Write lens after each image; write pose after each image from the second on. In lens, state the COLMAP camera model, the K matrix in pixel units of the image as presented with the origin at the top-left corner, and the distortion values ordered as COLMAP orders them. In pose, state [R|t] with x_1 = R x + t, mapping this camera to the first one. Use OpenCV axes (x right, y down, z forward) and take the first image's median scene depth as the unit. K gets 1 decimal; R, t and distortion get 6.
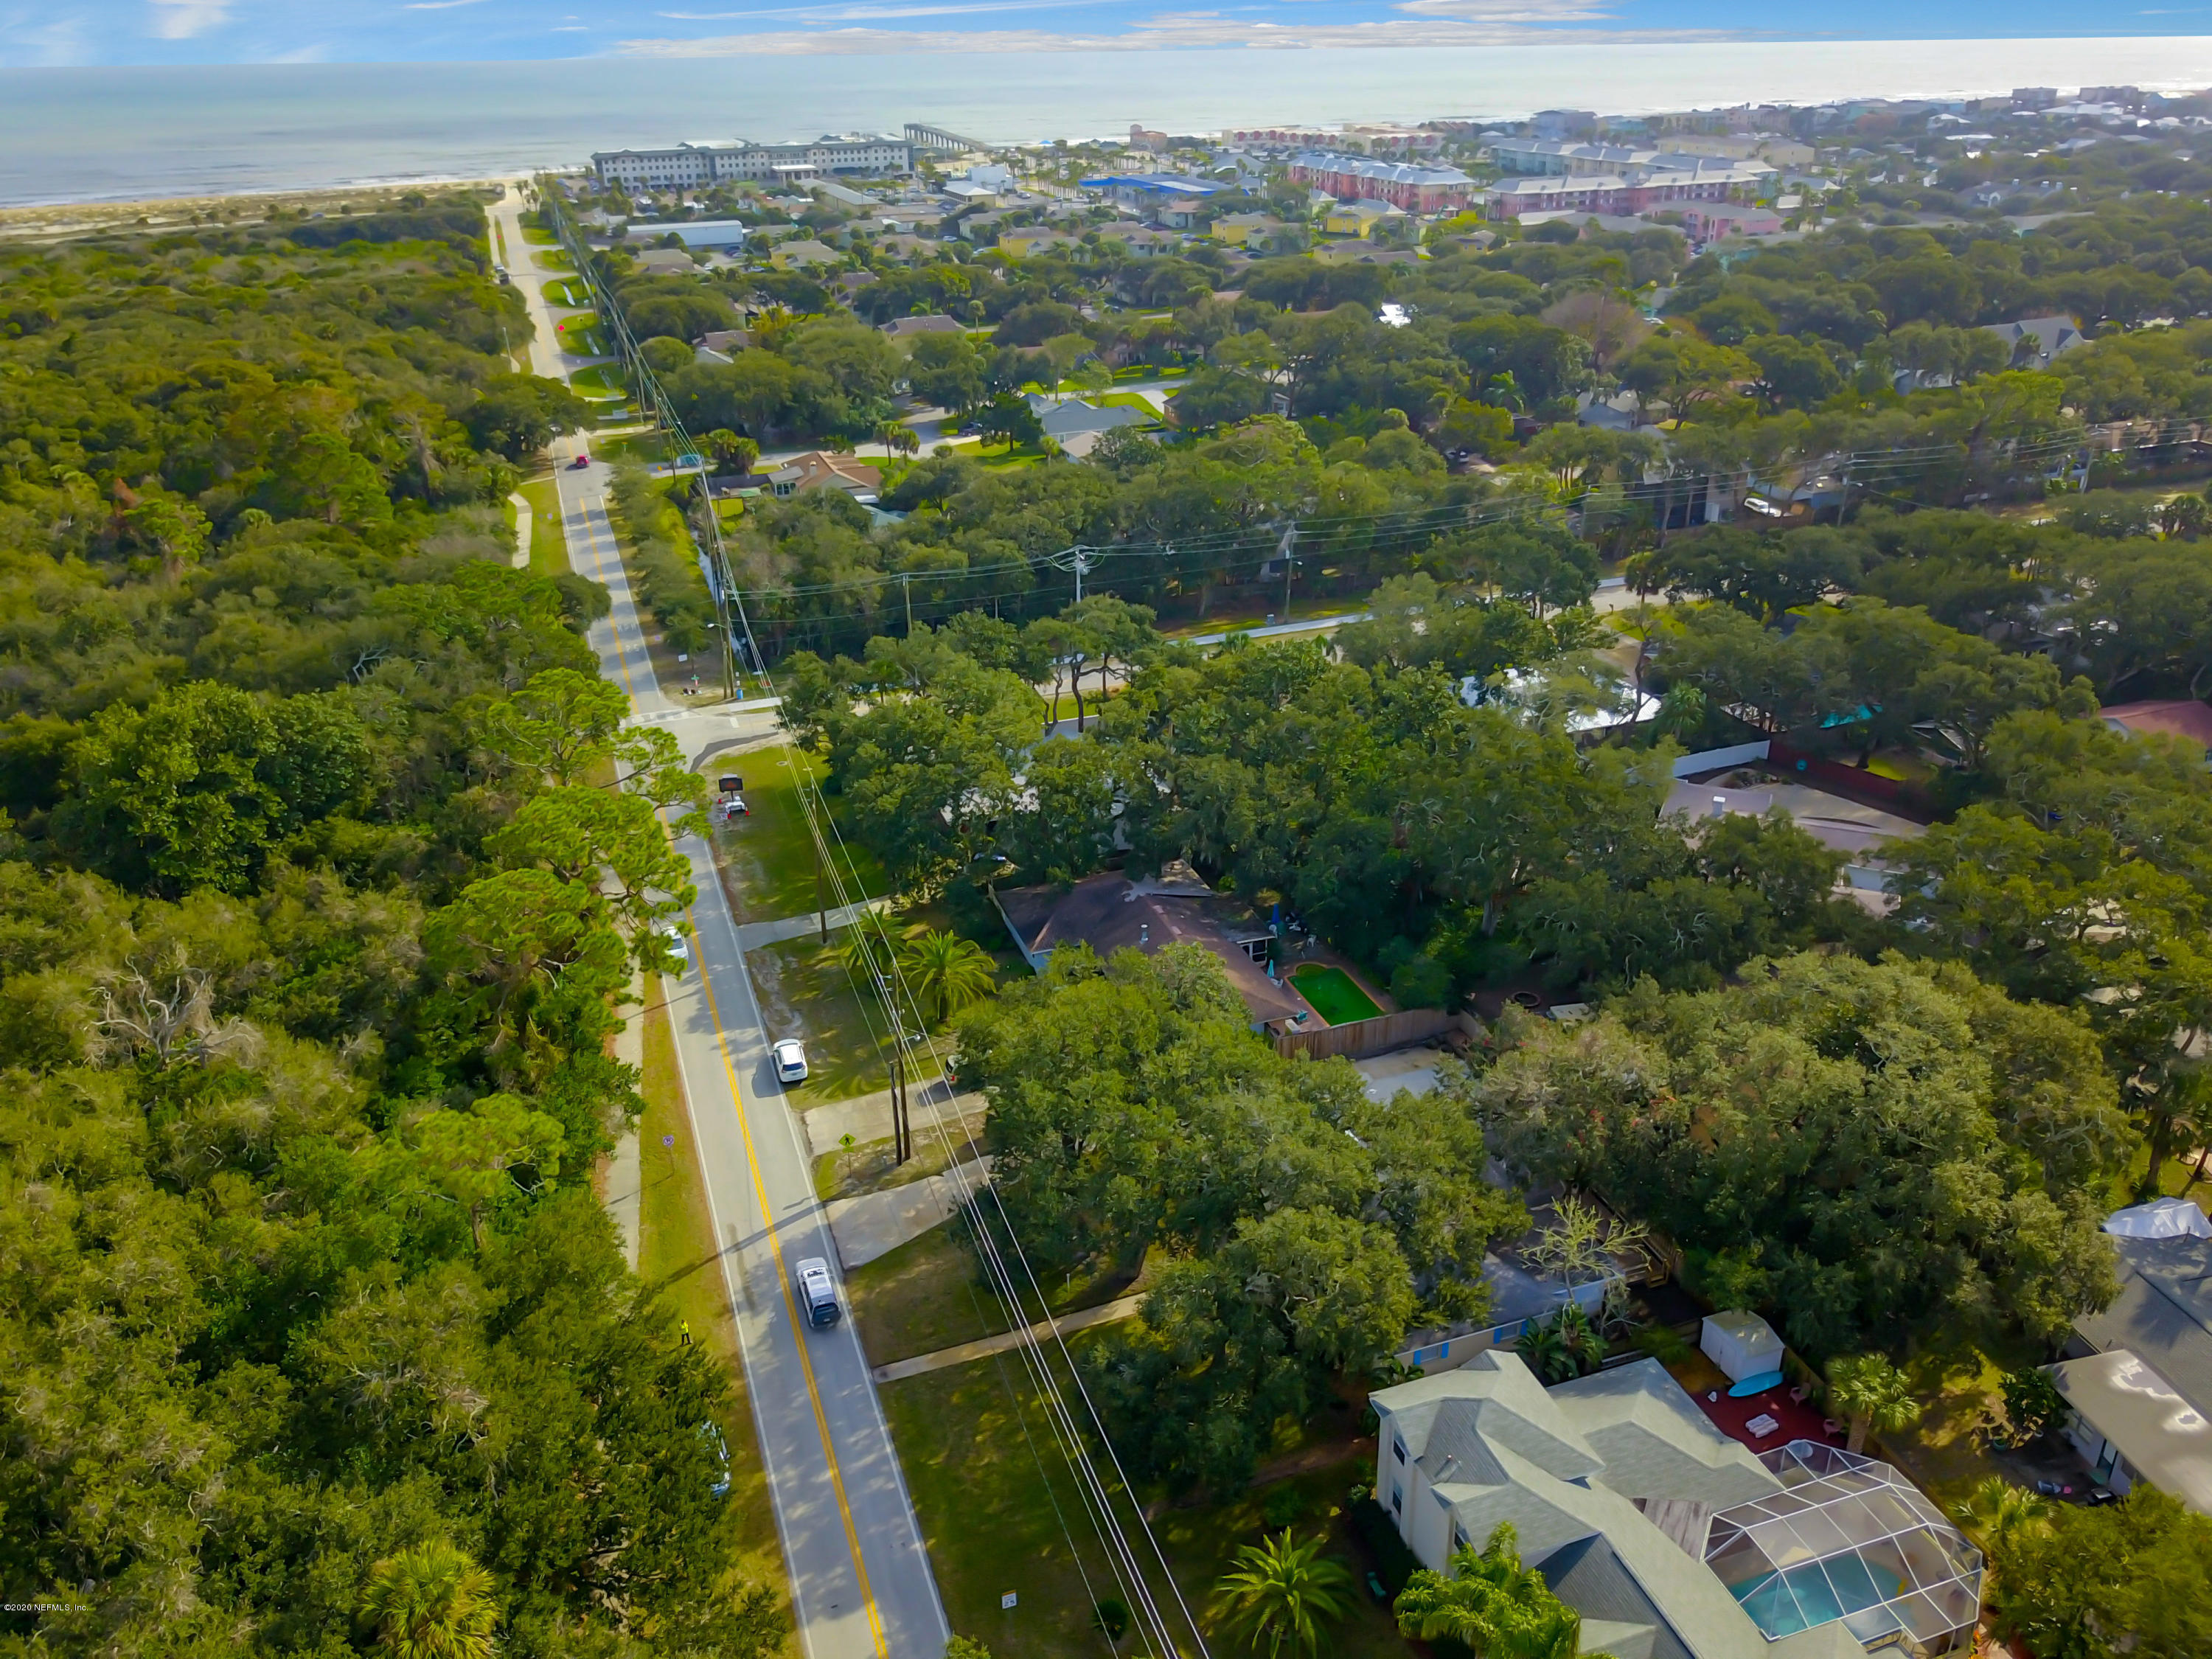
lens RADIAL K [[1679.8, 0, 1106.0], [0, 1679.8, 829.5], [0, 0, 1]] dist [-0.004044, -0.005125]
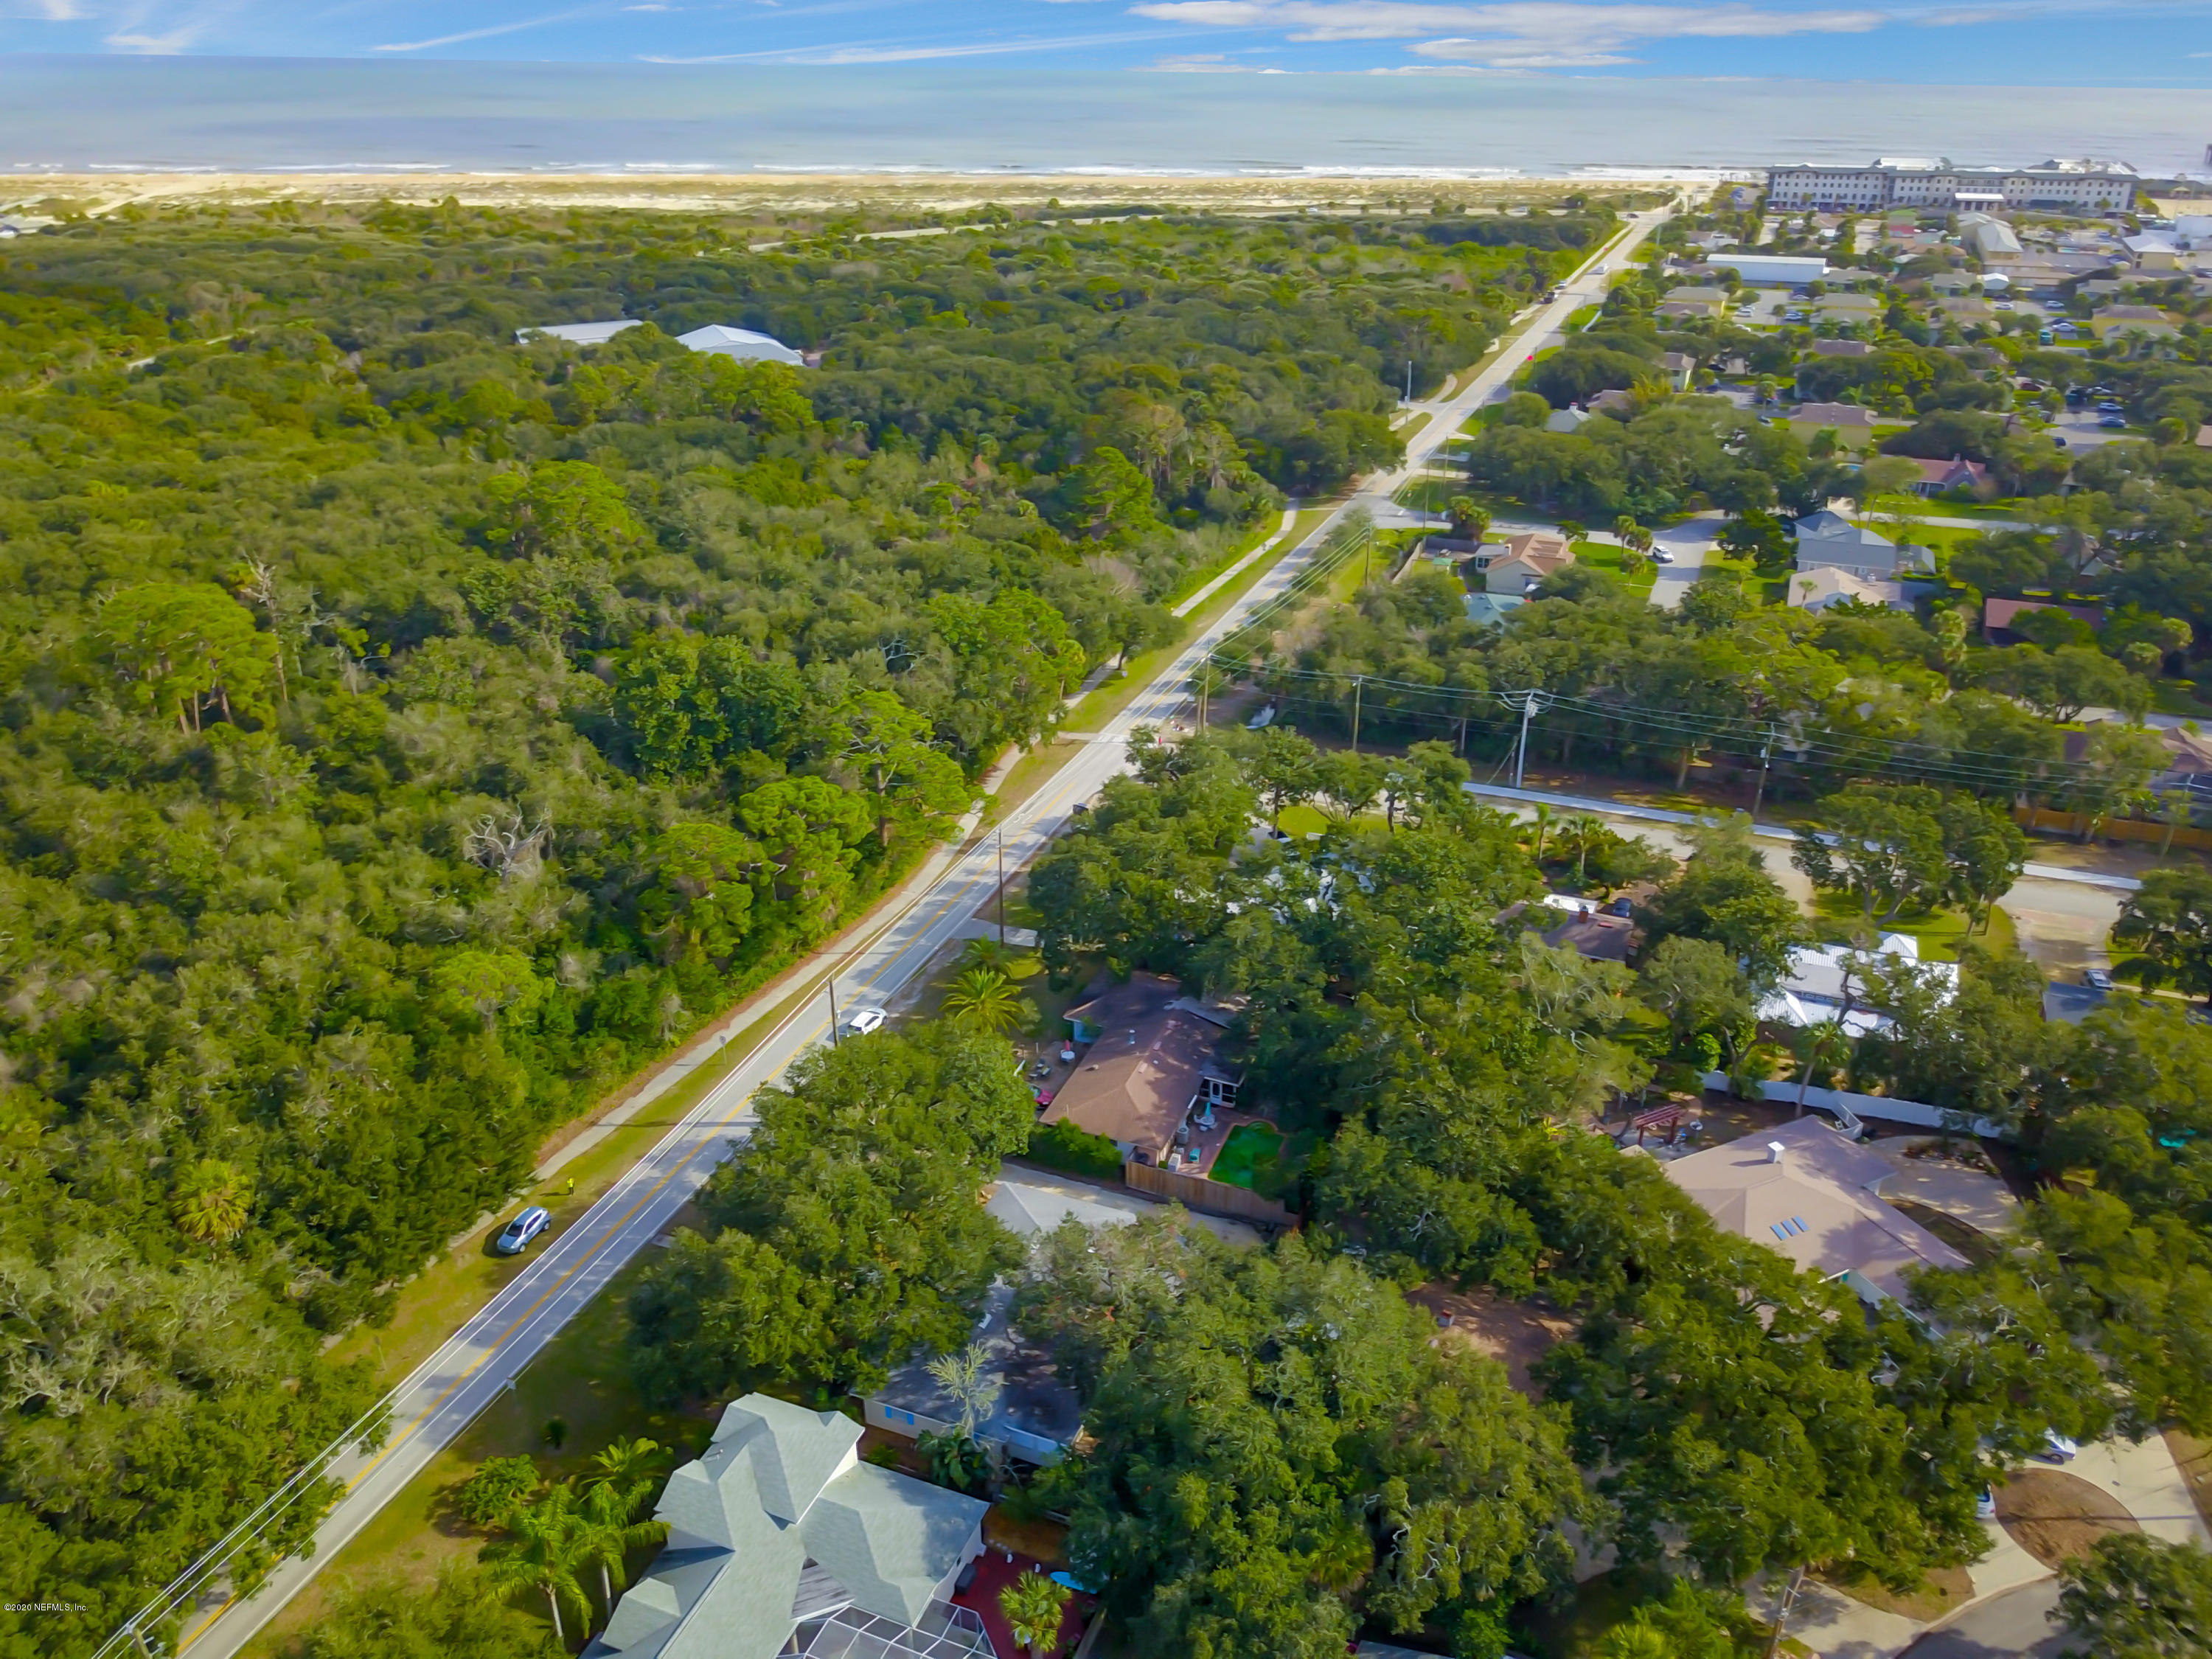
lens RADIAL K [[1679.8, 0, 1106.0], [0, 1679.8, 829.5], [0, 0, 1]] dist [-0.004044, -0.005125]
pose [[0.748355, 0.300427, -0.591362, 0.125567], [-0.289303, 0.950113, 0.116574, -0.039341], [0.596882, 0.083844, 0.797936, 0.009523]]
